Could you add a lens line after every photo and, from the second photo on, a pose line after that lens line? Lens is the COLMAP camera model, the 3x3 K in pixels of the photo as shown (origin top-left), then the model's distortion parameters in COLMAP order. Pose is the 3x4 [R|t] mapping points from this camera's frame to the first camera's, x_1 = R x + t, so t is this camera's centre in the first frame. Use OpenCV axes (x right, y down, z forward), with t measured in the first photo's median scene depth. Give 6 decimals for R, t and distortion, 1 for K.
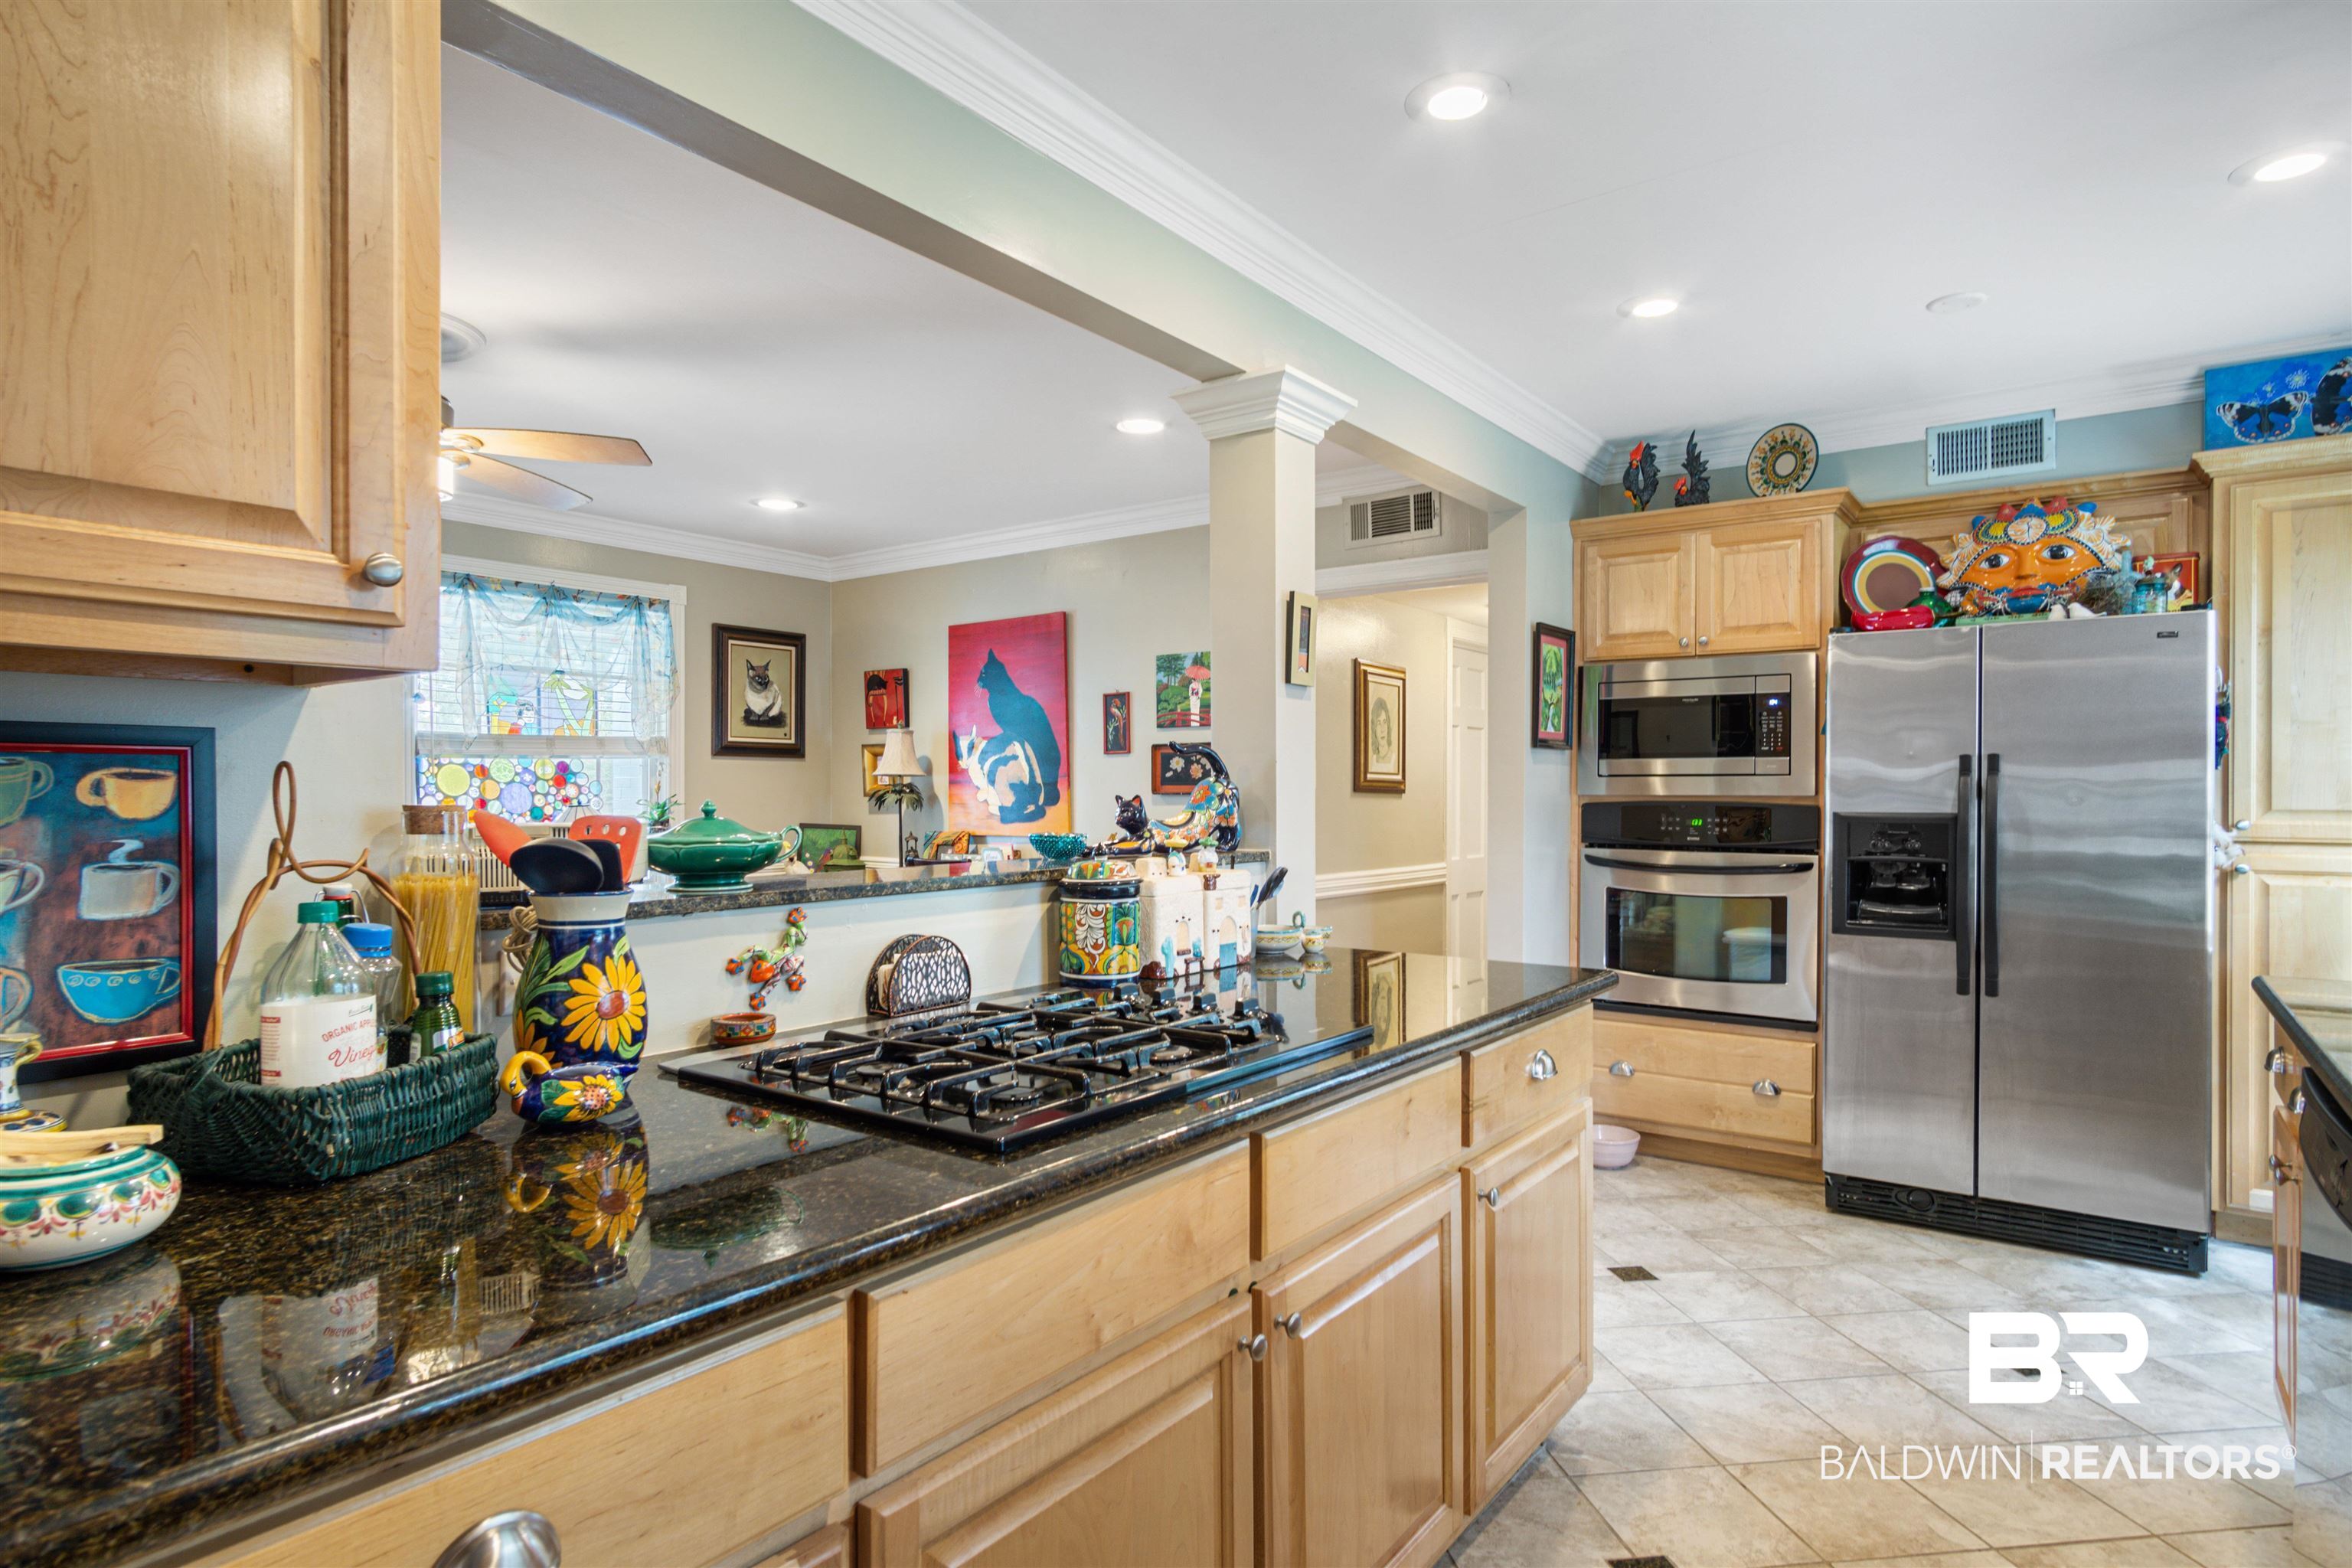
lens RADIAL K [[1263.0, 0, 1175.2], [0, 1263.0, 795.3], [0, 0, 1]] dist [-0.009682, 0.006937]
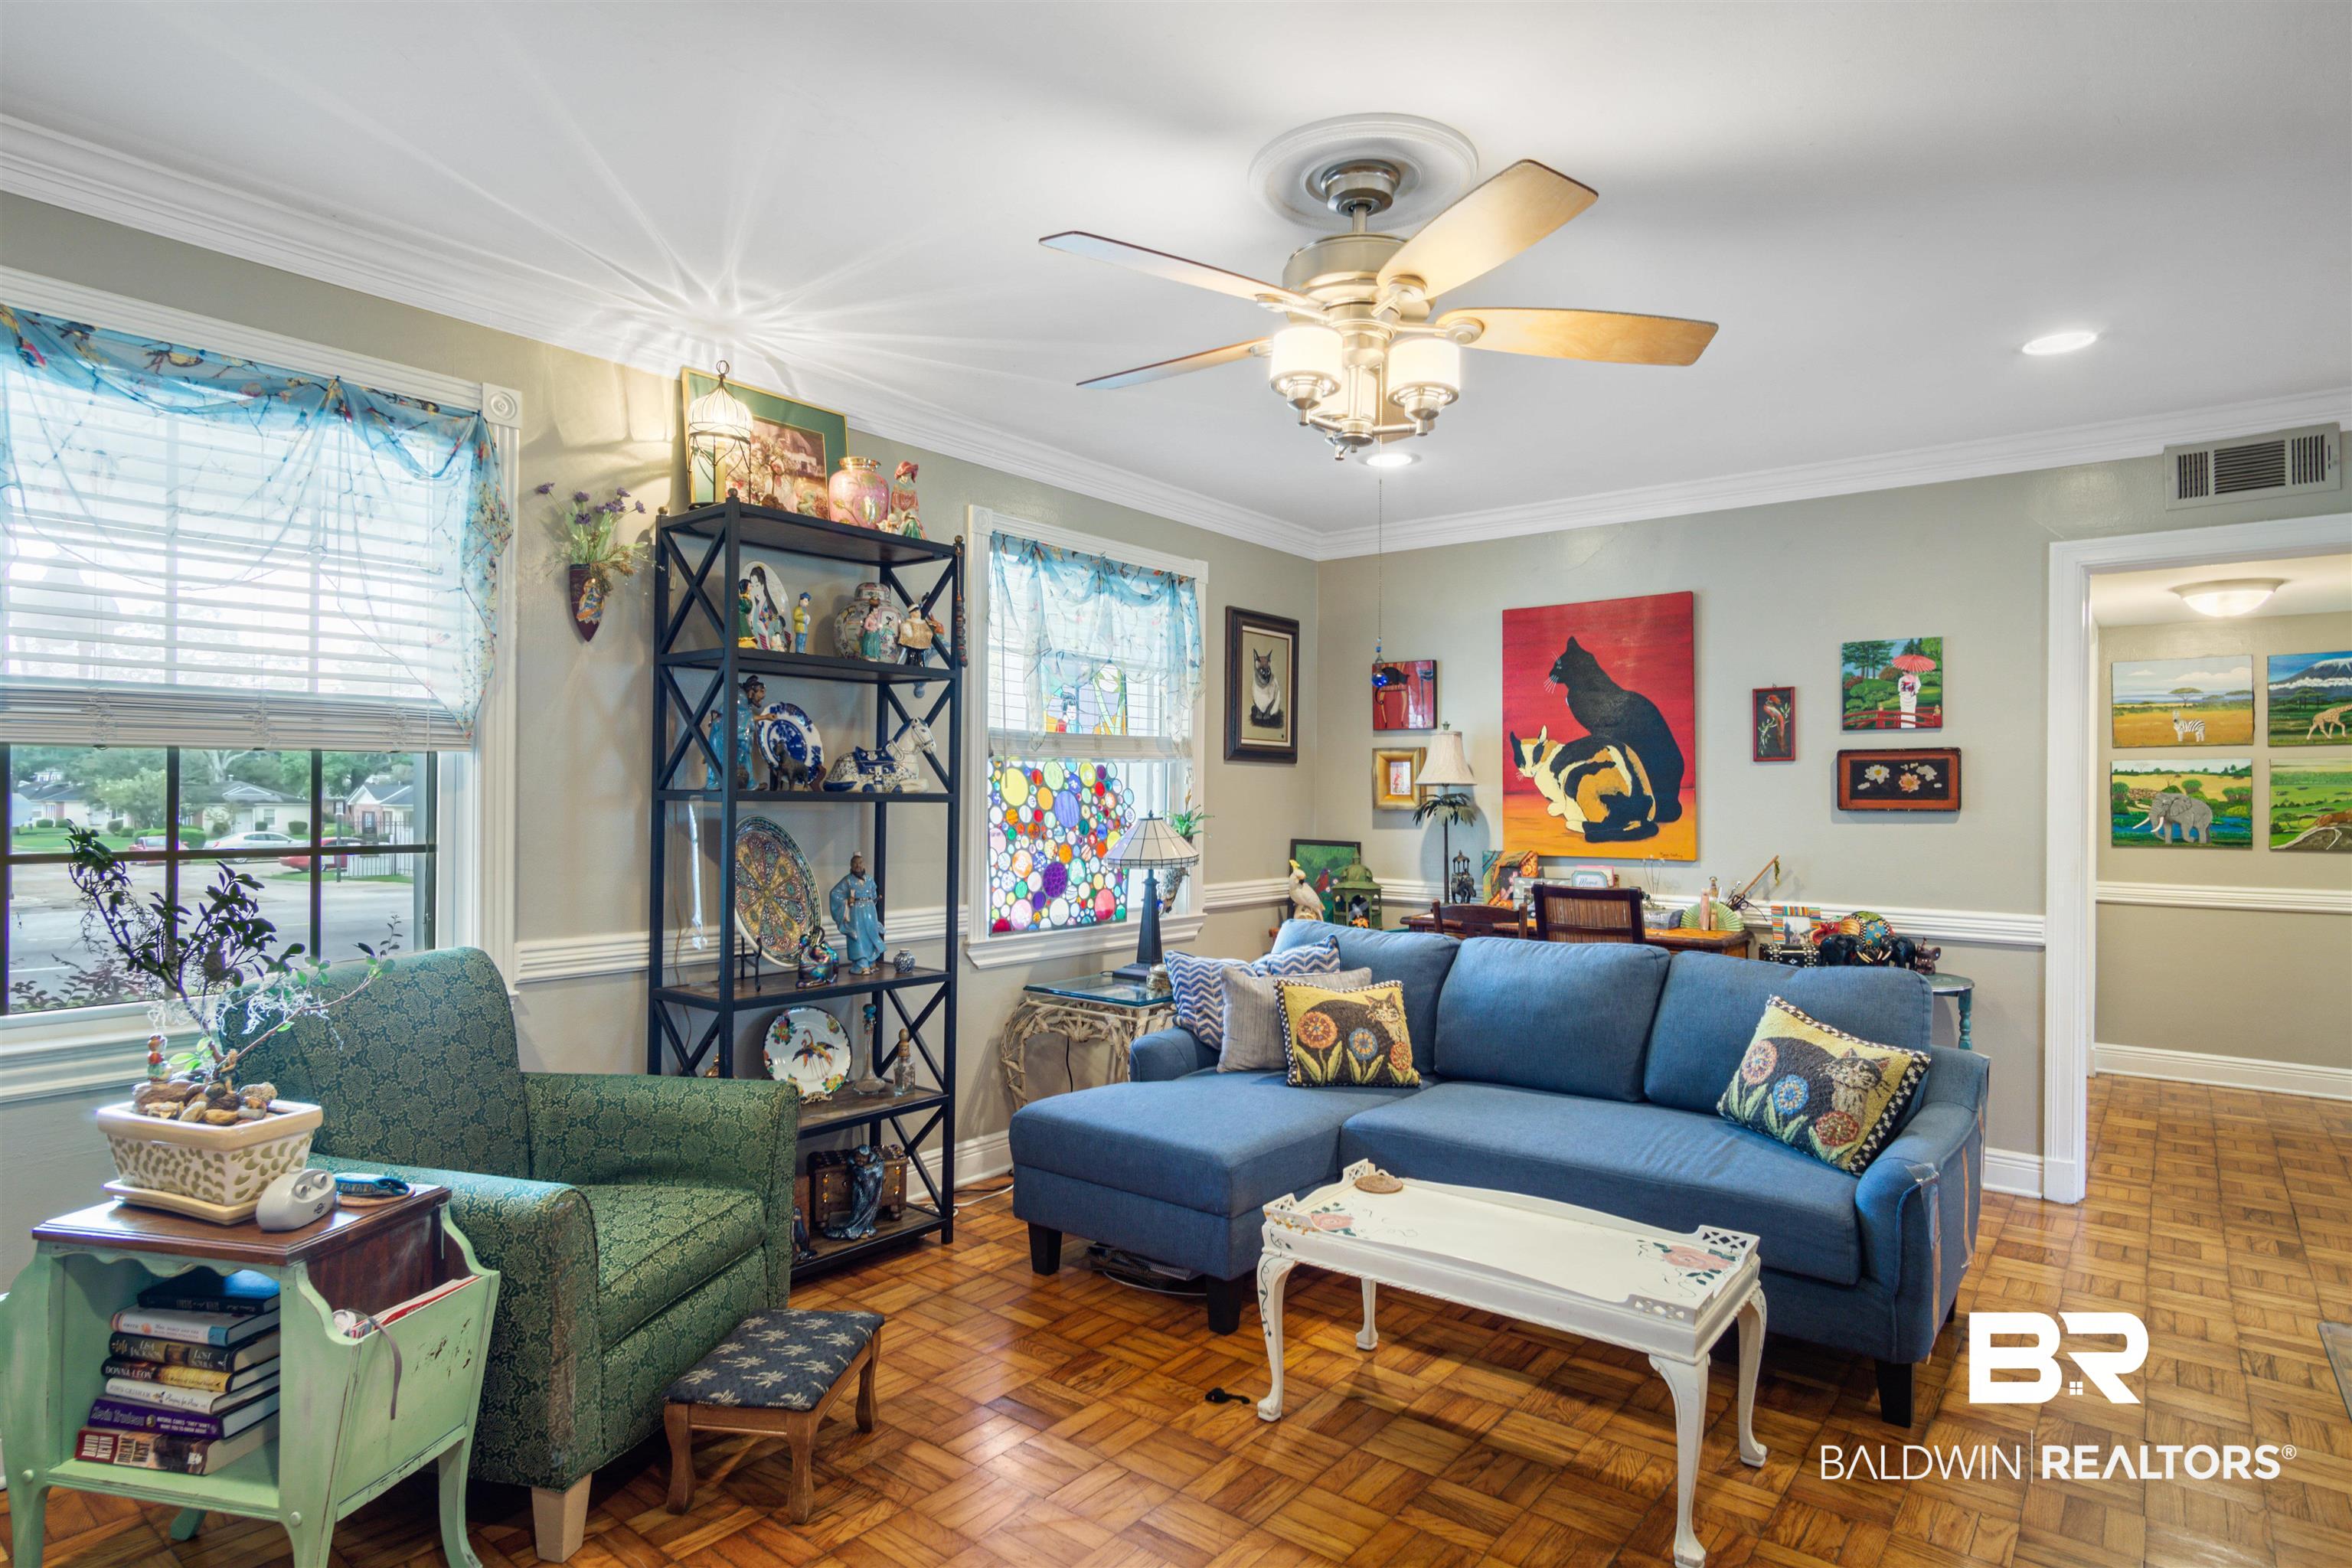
lens RADIAL K [[1263.0, 0, 1176.7], [0, 1263.0, 786.5], [0, 0, 1]] dist [-0.009682, 0.006937]
pose [[0.999440, 0.007105, -0.032684, -0.393603], [-0.007530, 0.999888, -0.012912, -0.002242], [0.032588, 0.013151, 0.999382, 0.148477]]
